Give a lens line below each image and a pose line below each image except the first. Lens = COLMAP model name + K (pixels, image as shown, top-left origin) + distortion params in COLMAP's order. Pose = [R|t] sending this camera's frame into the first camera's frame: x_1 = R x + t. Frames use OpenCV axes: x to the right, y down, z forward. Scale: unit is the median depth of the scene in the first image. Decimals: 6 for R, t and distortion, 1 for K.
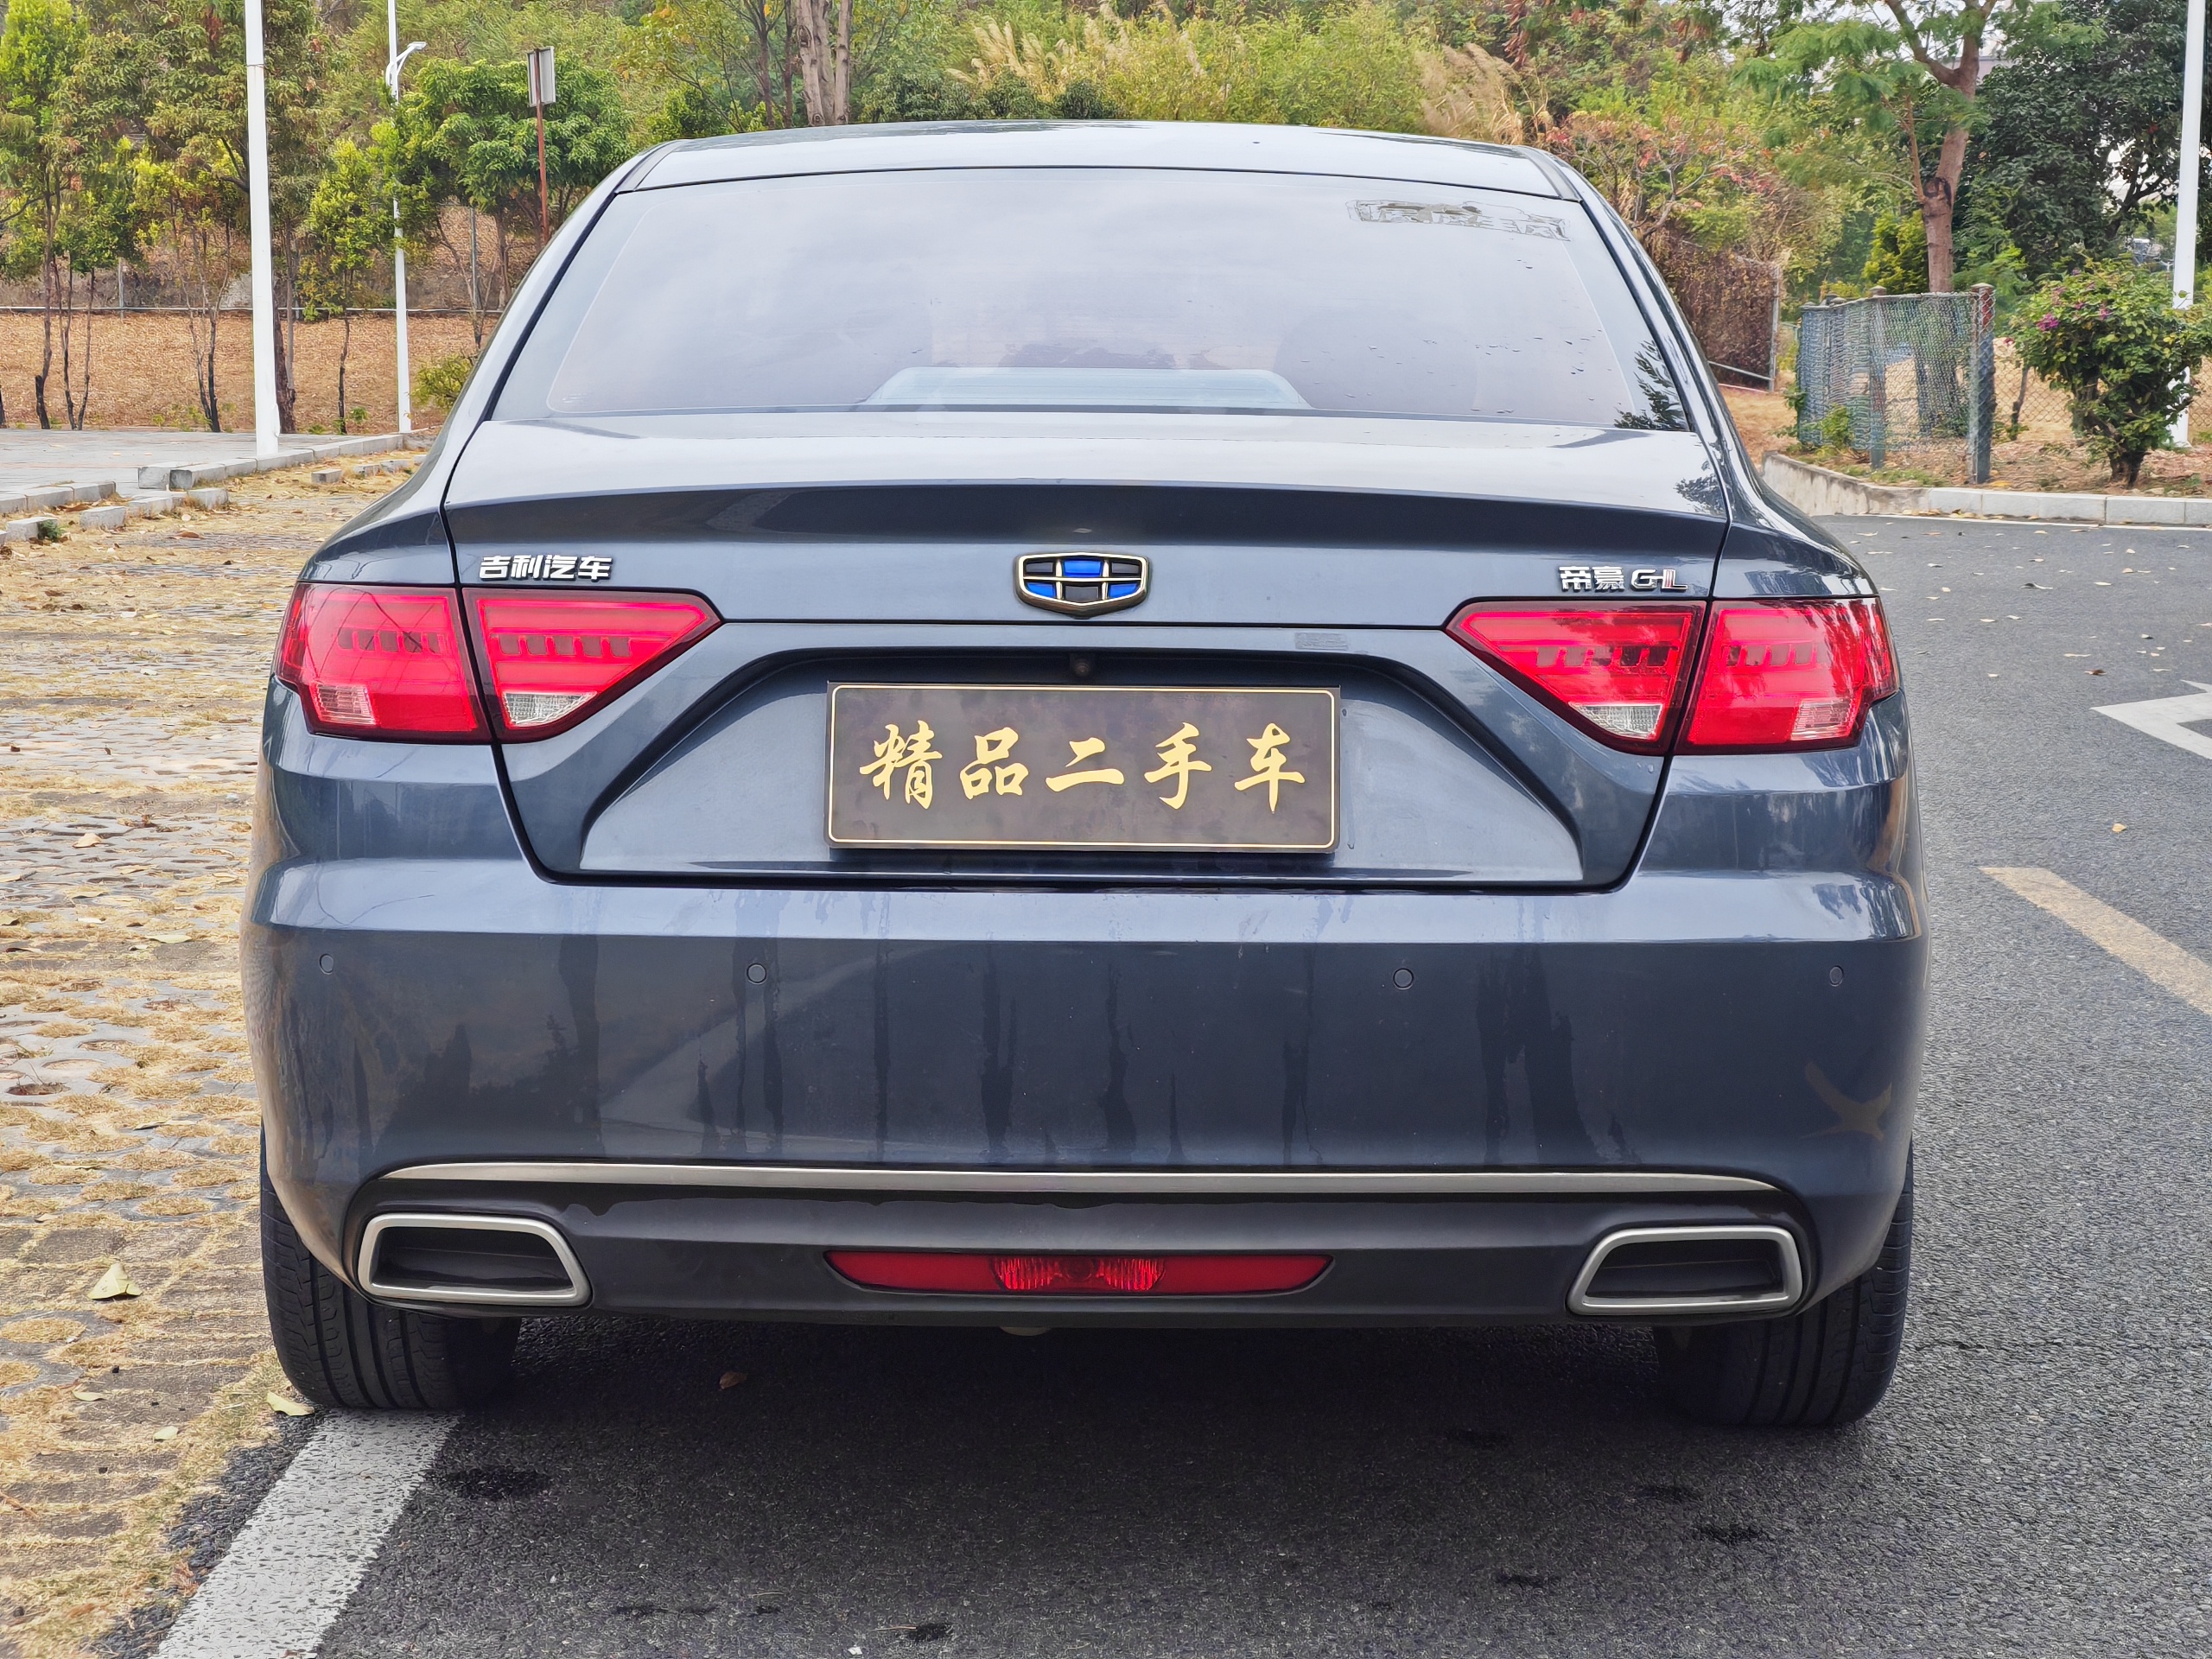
lens RADIAL K [[3941.5, 0, 1027.6], [0, 3941.5, 925.6], [0, 0, 1]] dist [0.083925, 0.000000]
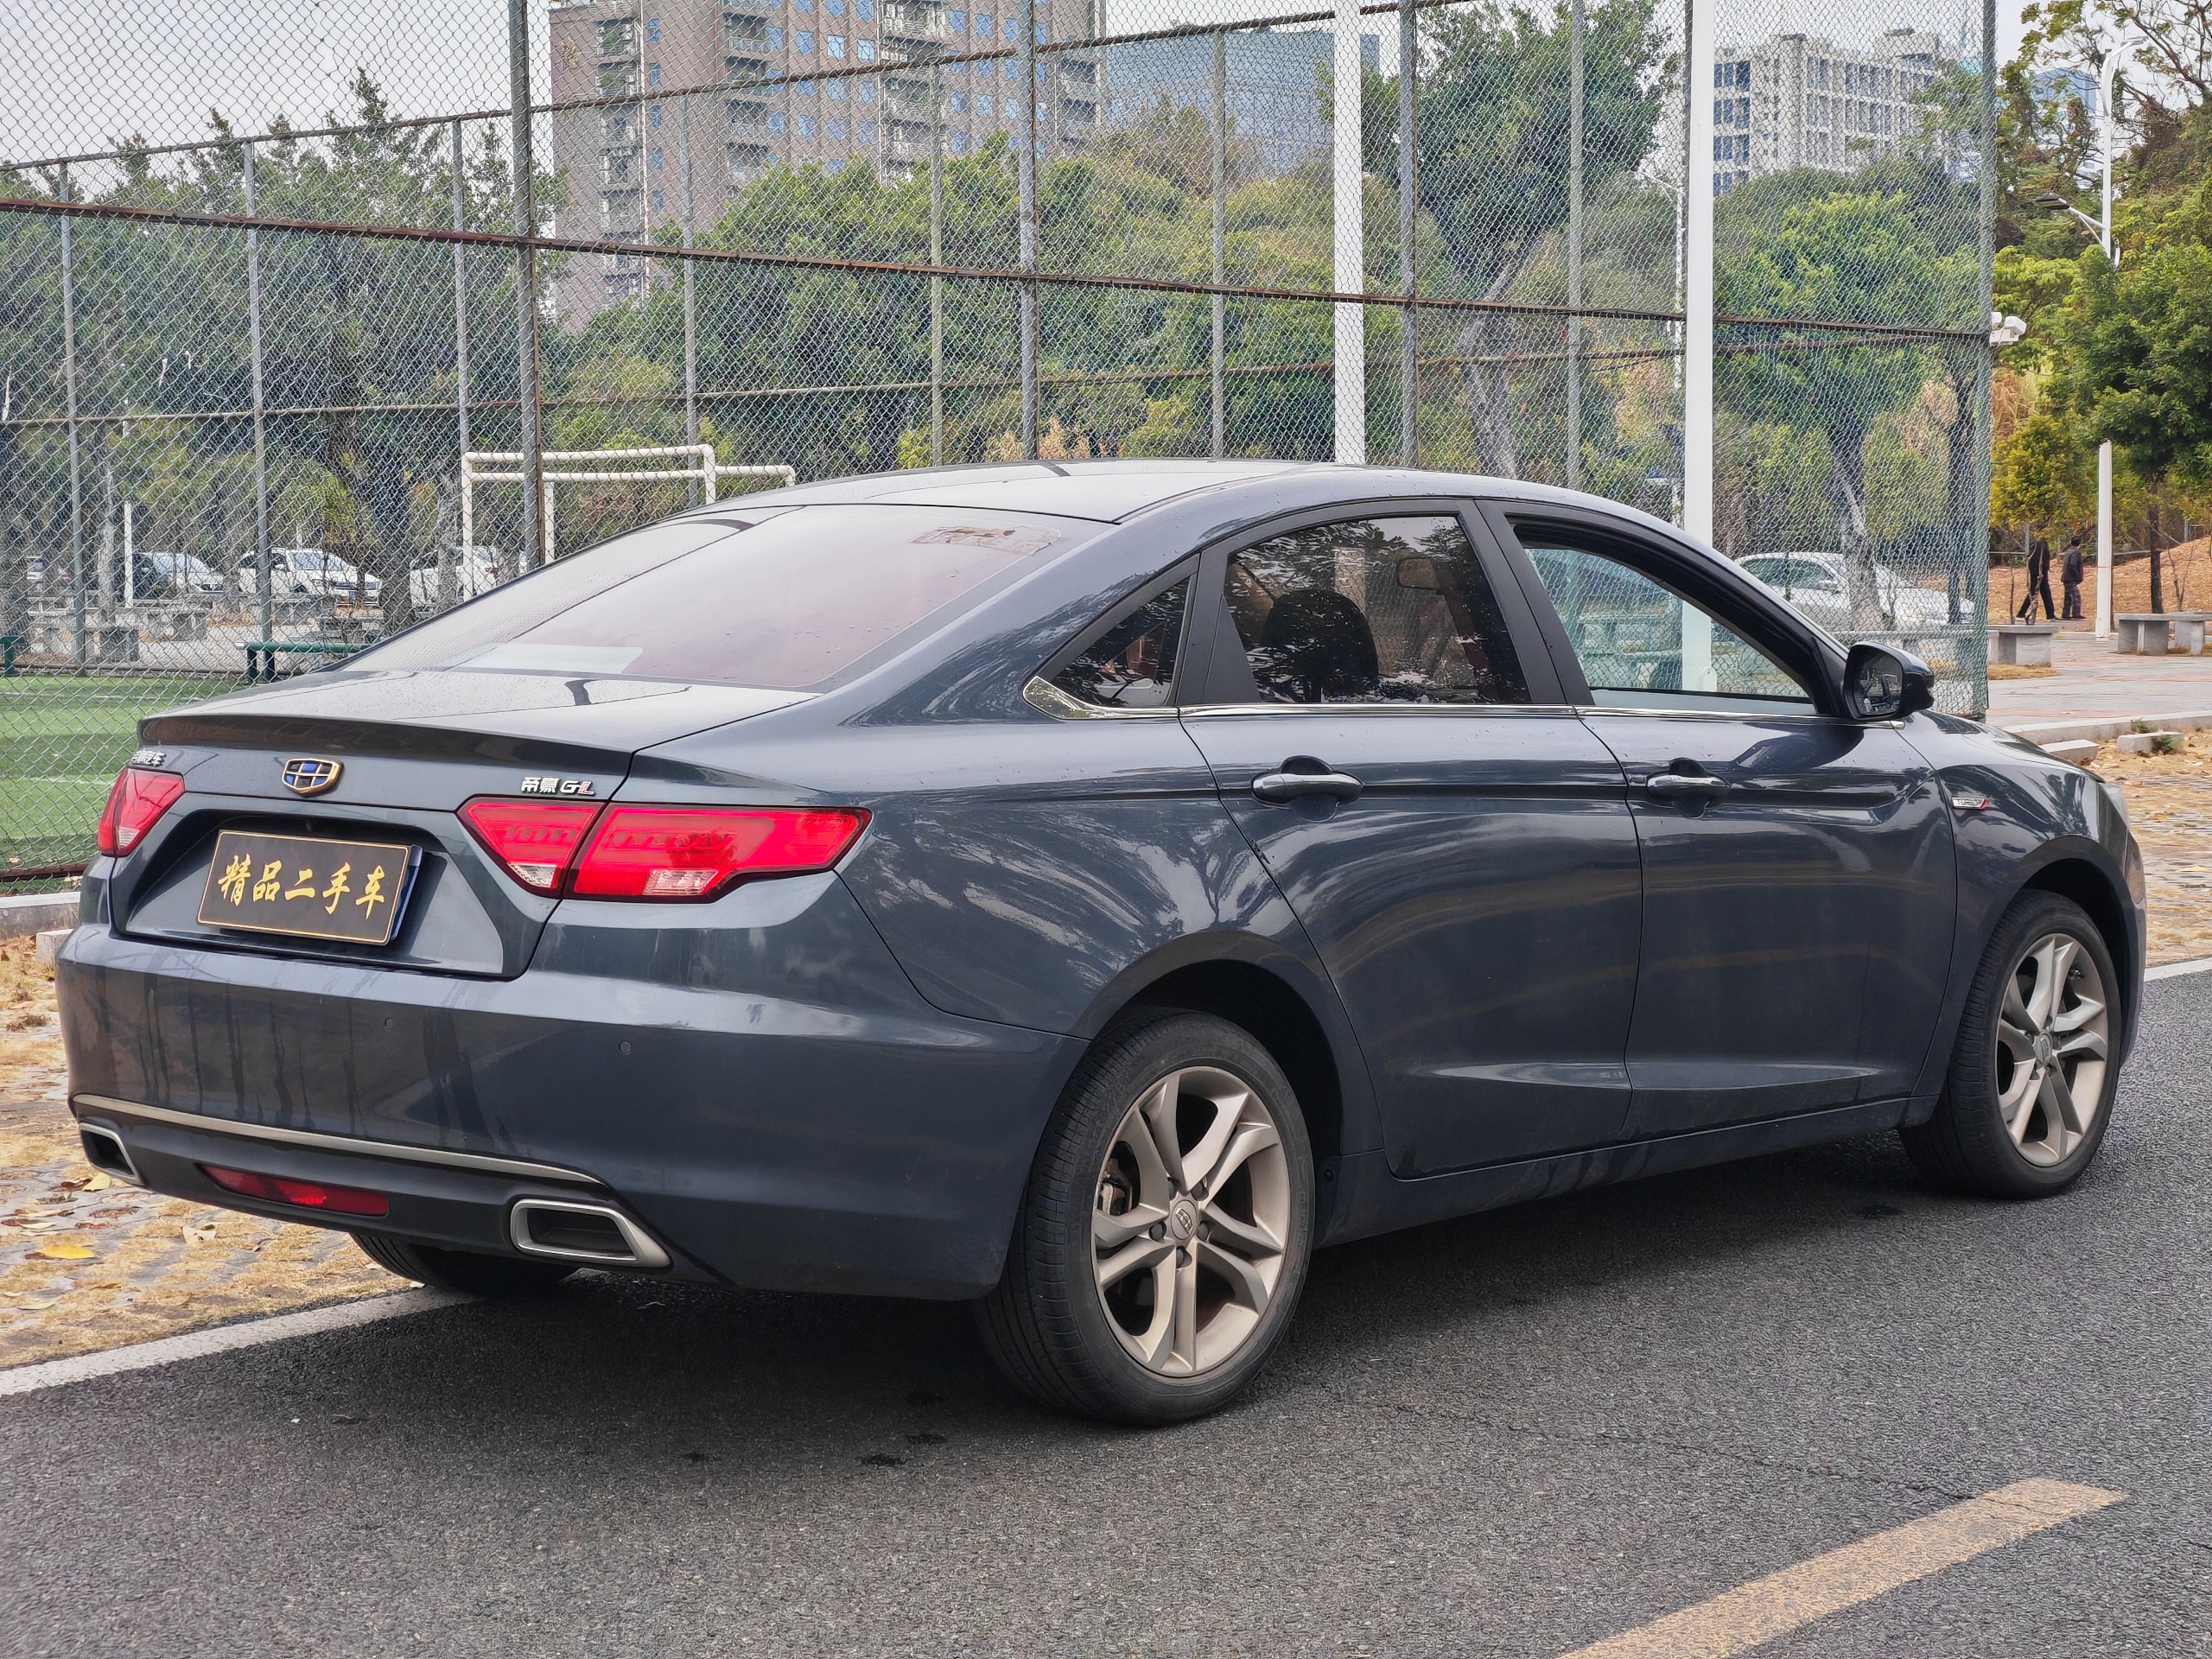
lens RADIAL K [[3941.5, 0, 1100.8], [0, 3941.5, 832.1], [0, 0, 1]] dist [0.083925, 0.000000]
pose [[0.760554, 0.042787, -0.647863, 1.361082], [-0.091297, 0.994960, -0.041467, -0.024295], [0.642824, 0.090685, 0.760627, -0.063411]]
